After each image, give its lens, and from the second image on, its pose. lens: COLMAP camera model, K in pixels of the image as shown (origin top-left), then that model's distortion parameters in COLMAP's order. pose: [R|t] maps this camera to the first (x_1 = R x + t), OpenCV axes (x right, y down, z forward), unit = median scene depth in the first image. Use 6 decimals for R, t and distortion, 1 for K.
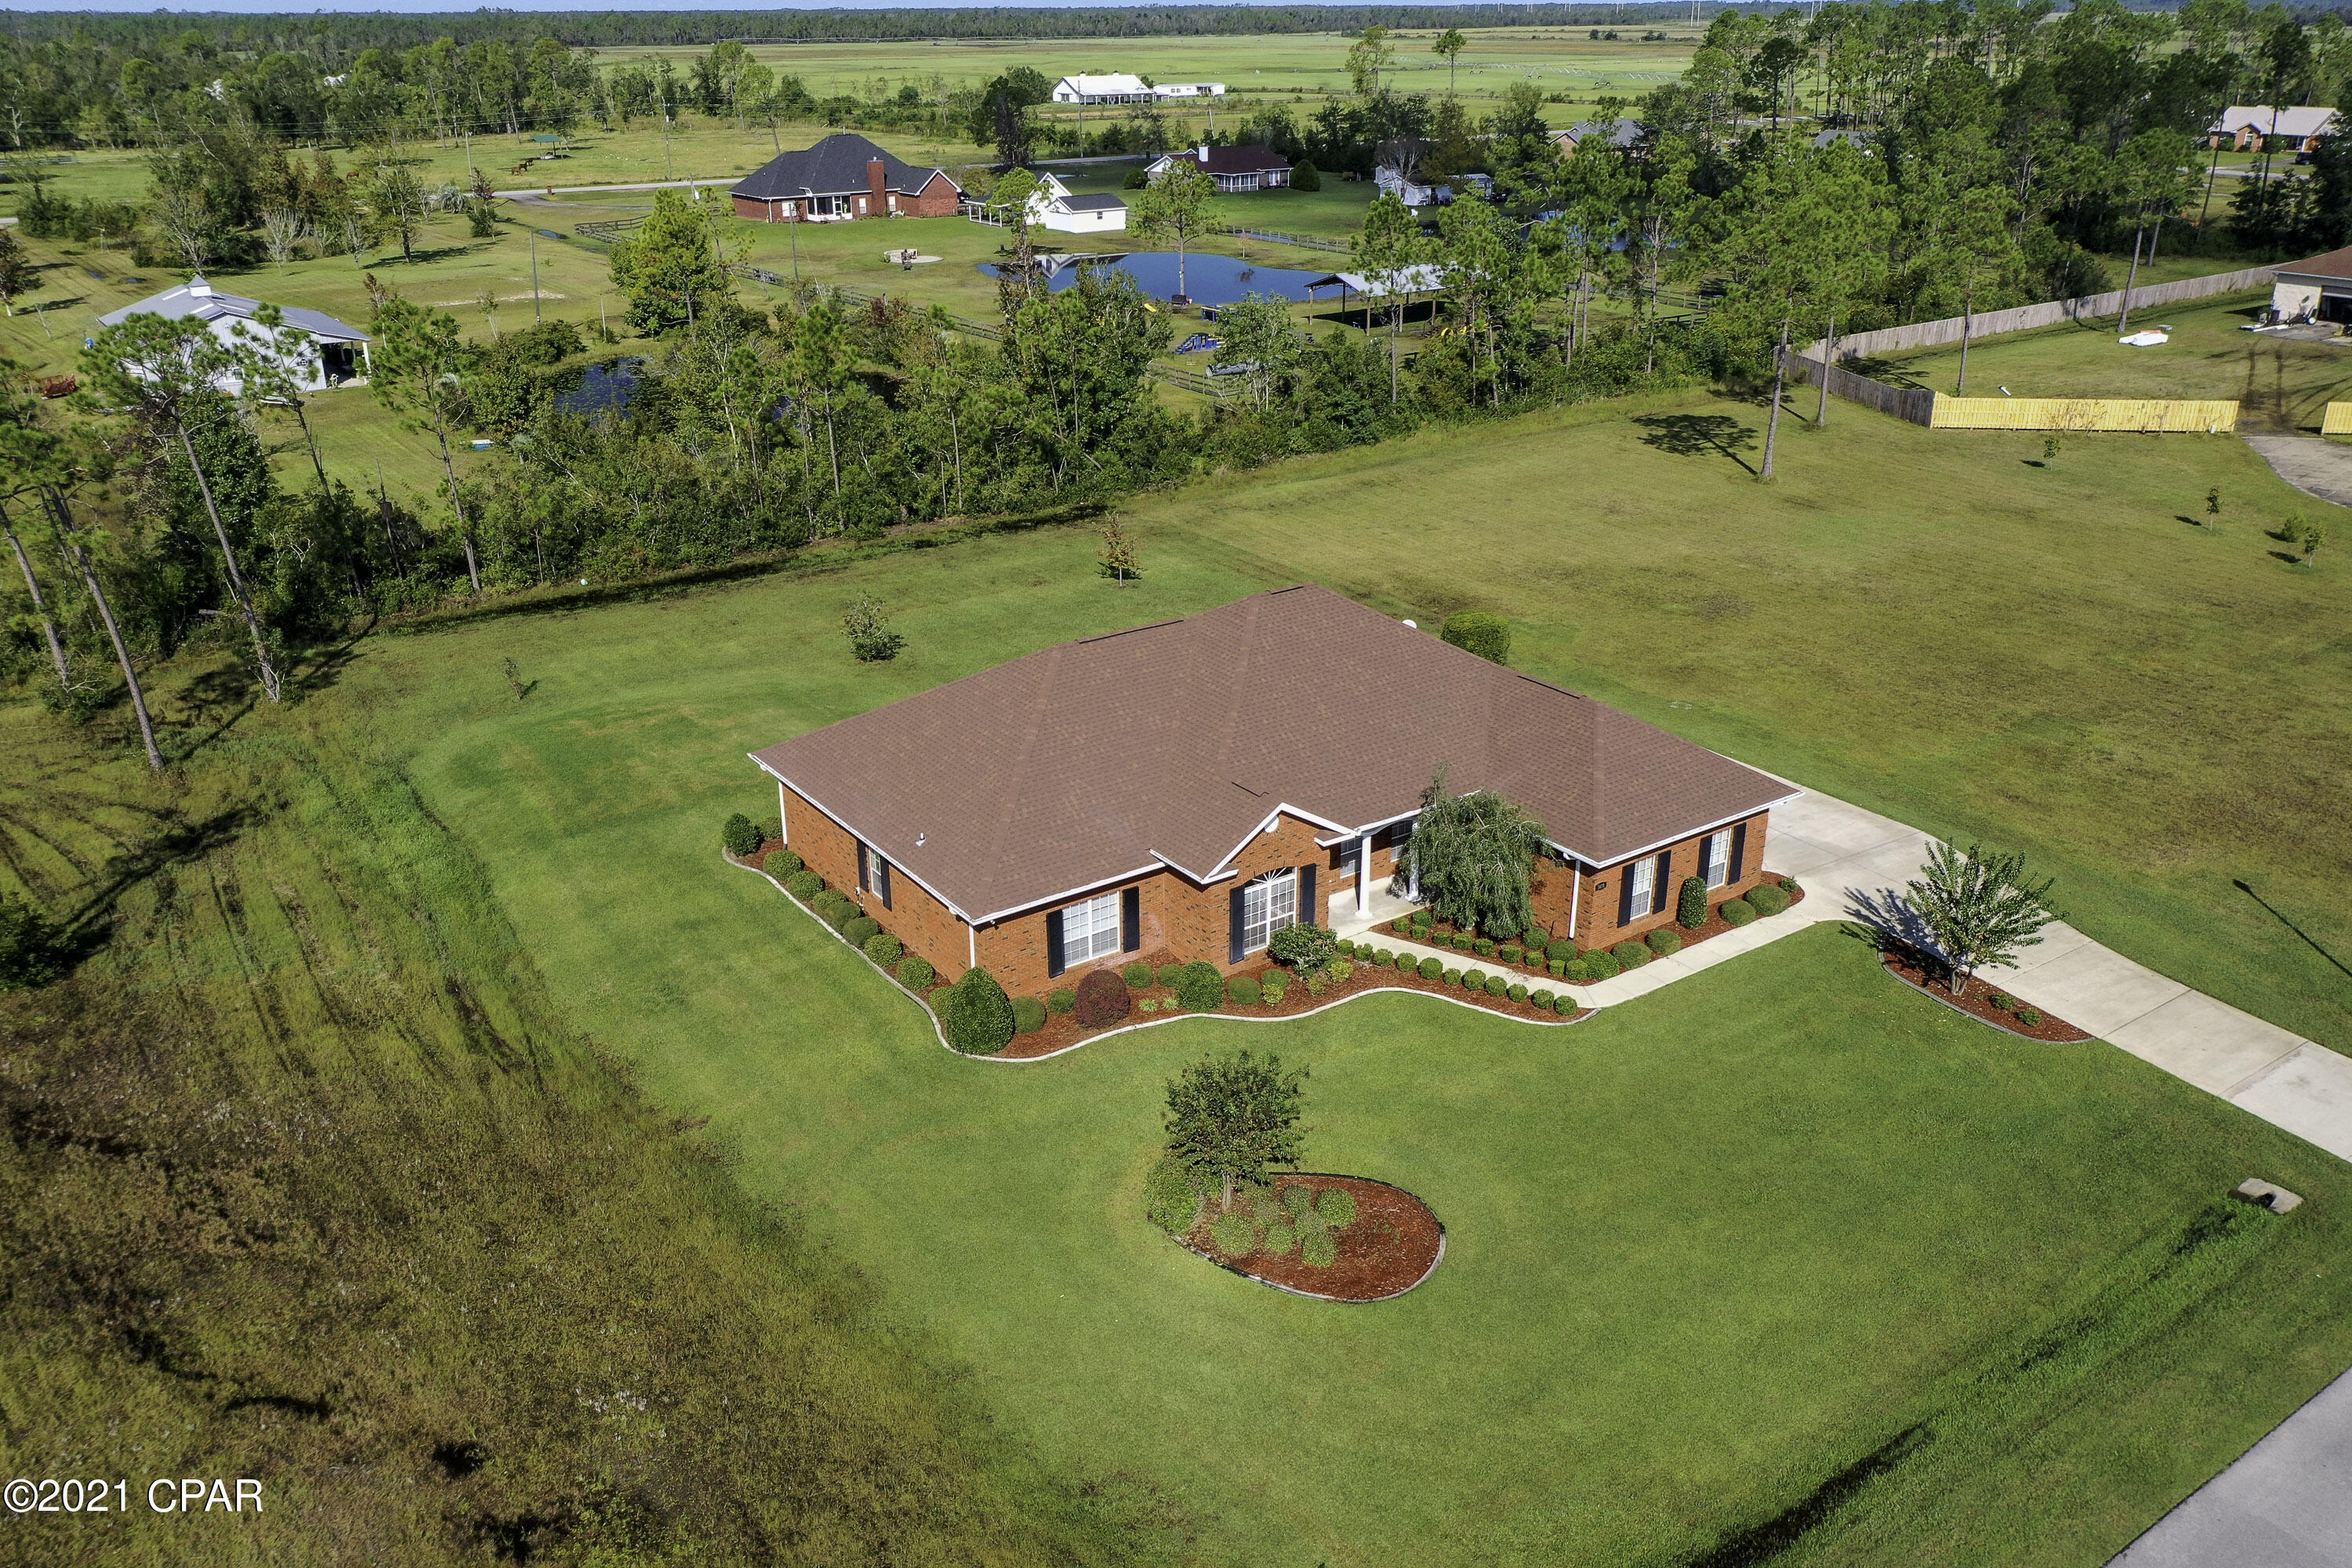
lens RADIAL K [[1874.7, 0, 1184.9], [0, 1874.7, 774.7], [0, 0, 1]] dist [0.010914, -0.000756]
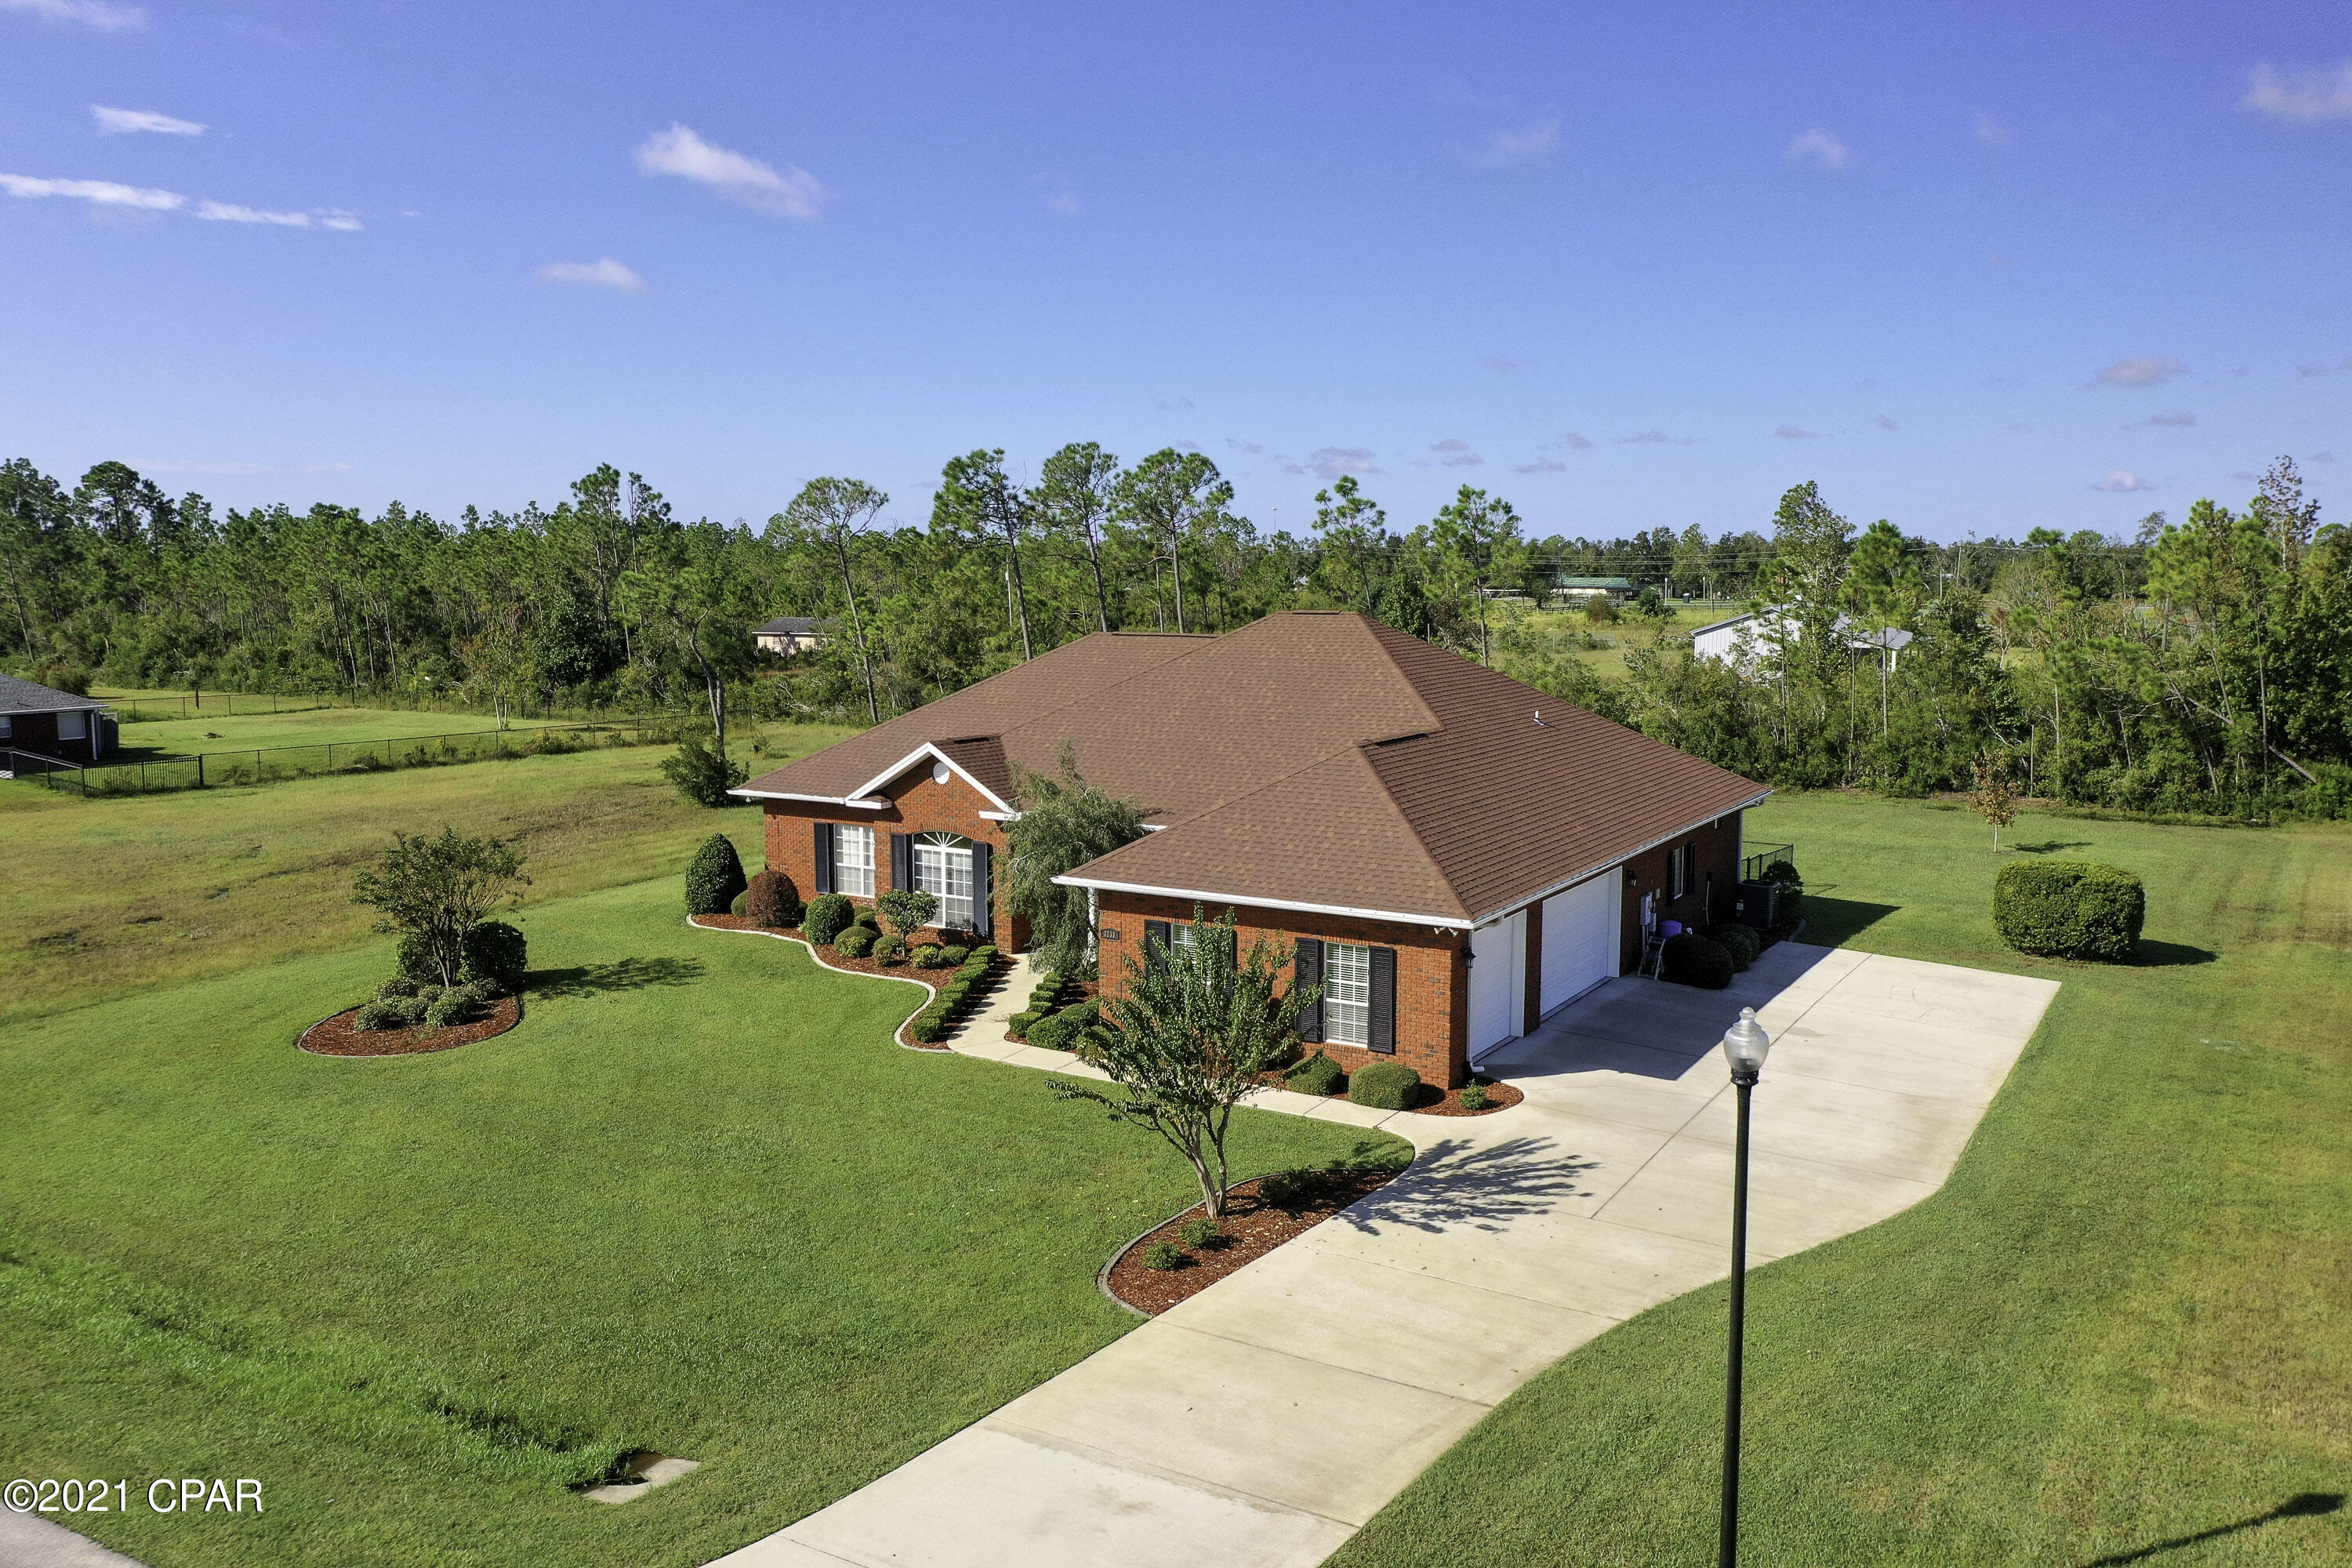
lens RADIAL K [[1874.7, 0, 1175.8], [0, 1874.7, 764.0], [0, 0, 1]] dist [0.010914, -0.000756]
pose [[0.395527, 0.102272, -0.912743, 0.561300], [-0.349493, 0.935780, -0.046596, 0.015365], [0.849360, 0.337427, 0.405869, 0.461727]]
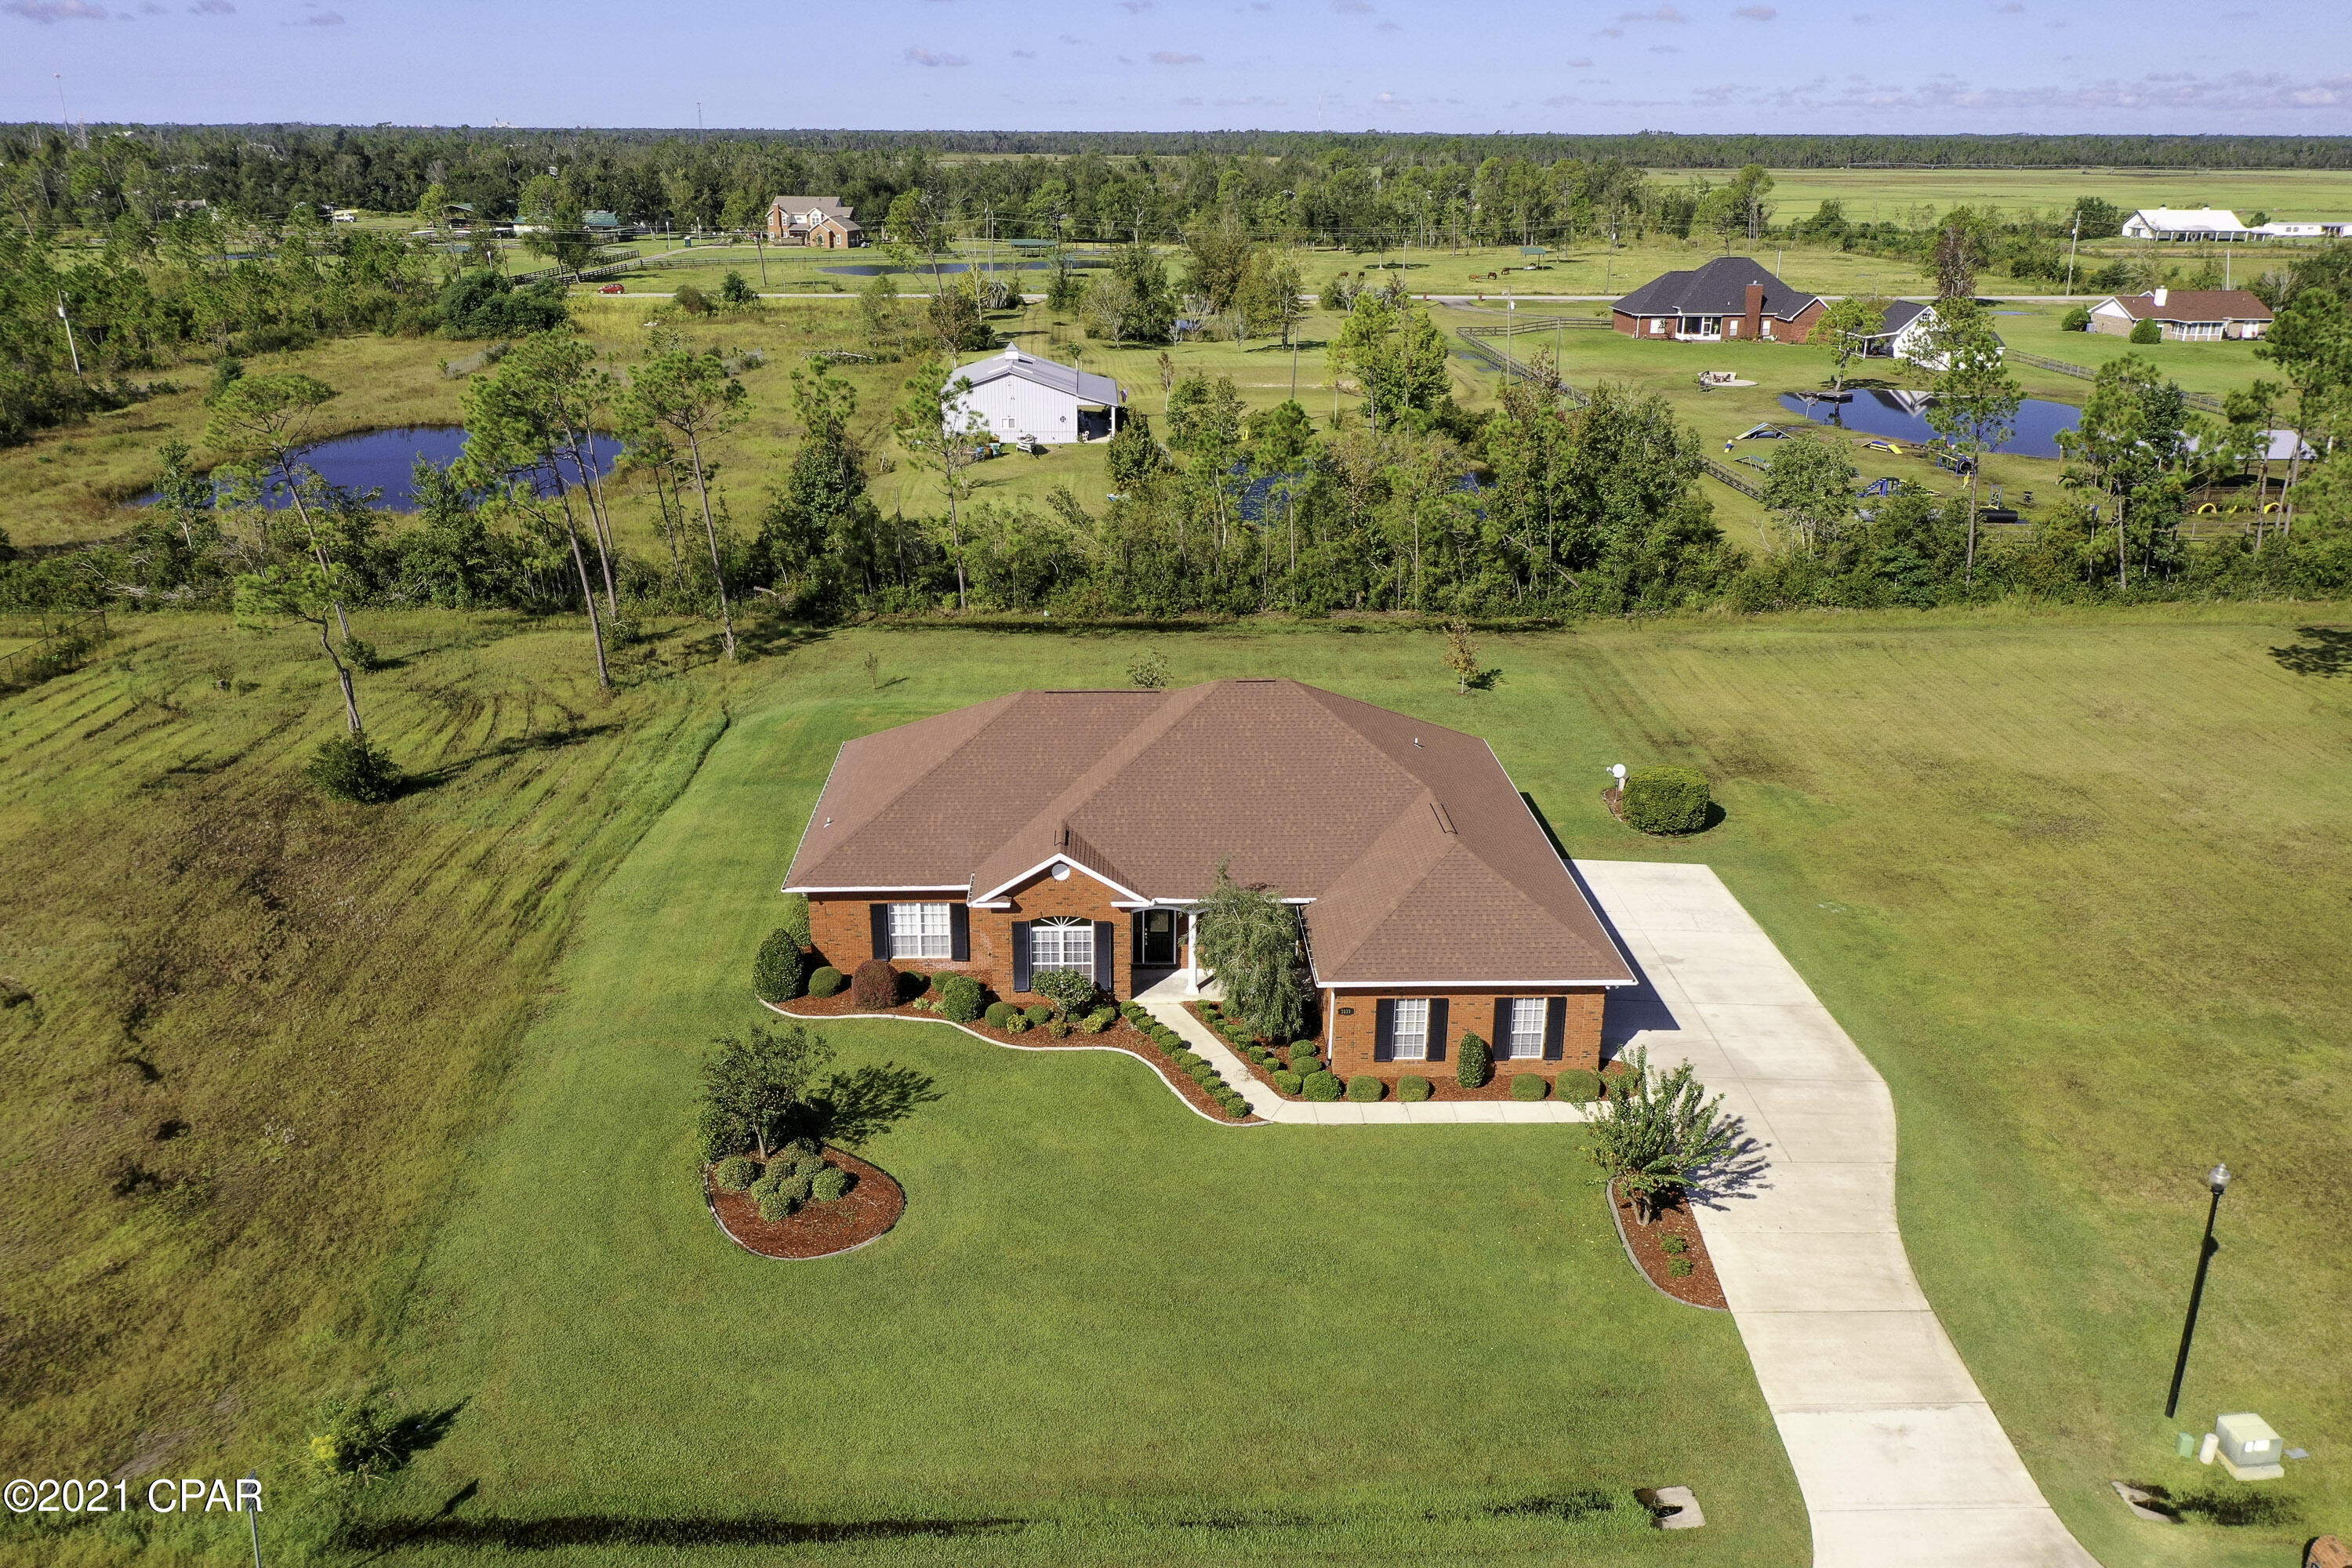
lens RADIAL K [[1874.7, 0, 1180.7], [0, 1874.7, 783.5], [0, 0, 1]] dist [0.010914, -0.000756]
pose [[0.835965, 0.191115, -0.514429, 0.410401], [-0.218254, 0.975860, 0.007870, -0.030228], [0.503515, 0.105697, 0.857497, 0.061761]]
